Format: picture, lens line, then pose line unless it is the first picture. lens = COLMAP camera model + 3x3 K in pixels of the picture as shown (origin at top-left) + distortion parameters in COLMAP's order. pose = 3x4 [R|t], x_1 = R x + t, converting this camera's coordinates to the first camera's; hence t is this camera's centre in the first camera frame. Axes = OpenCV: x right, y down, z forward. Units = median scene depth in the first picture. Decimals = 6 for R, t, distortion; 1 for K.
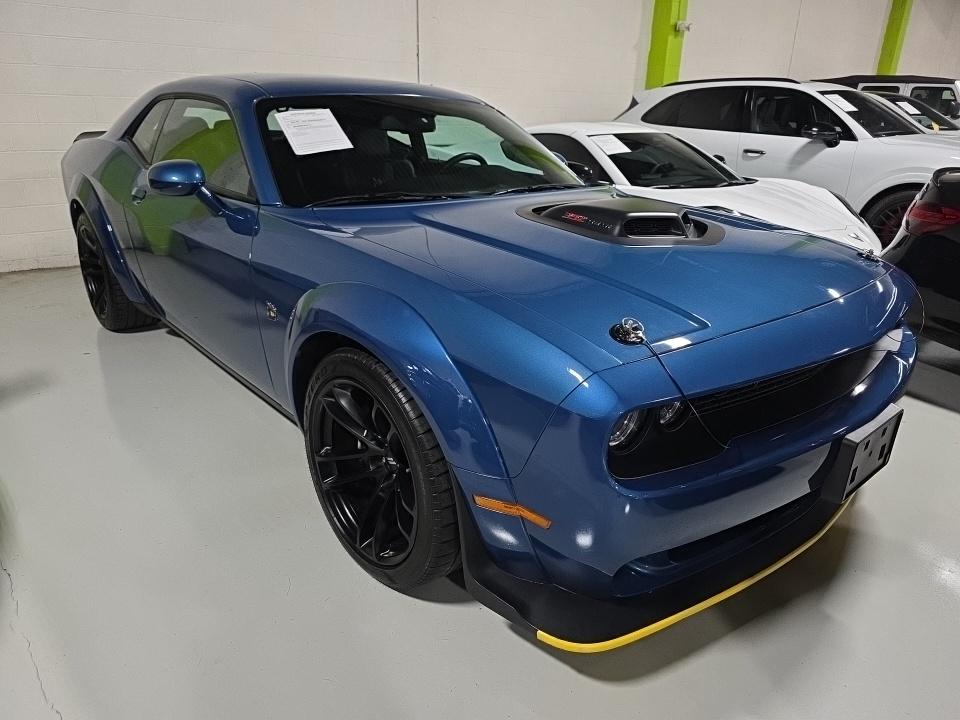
lens RADIAL K [[664.2, 0, 484.6], [0, 664.2, 359.9], [0, 0, 1]] dist [0.057486, -0.050605]
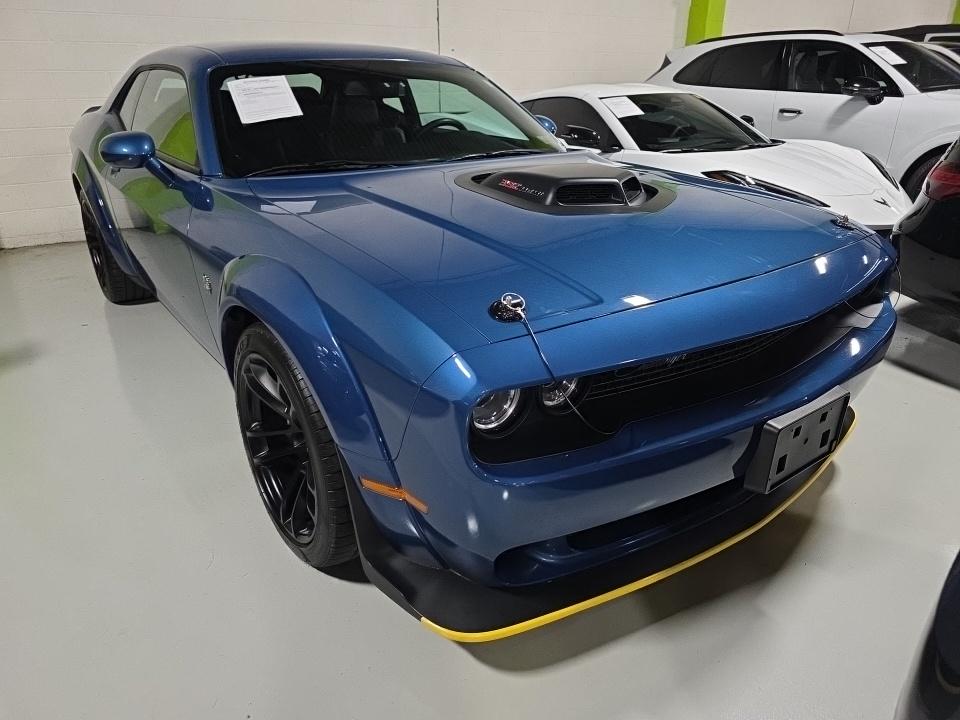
lens RADIAL K [[664.2, 0, 484.6], [0, 664.2, 359.9], [0, 0, 1]] dist [0.057486, -0.050605]
pose [[0.996026, 0.009388, -0.088566, 0.113012], [-0.005611, 0.999068, 0.042798, -0.003947], [0.088885, -0.042131, 0.995150, 0.028775]]
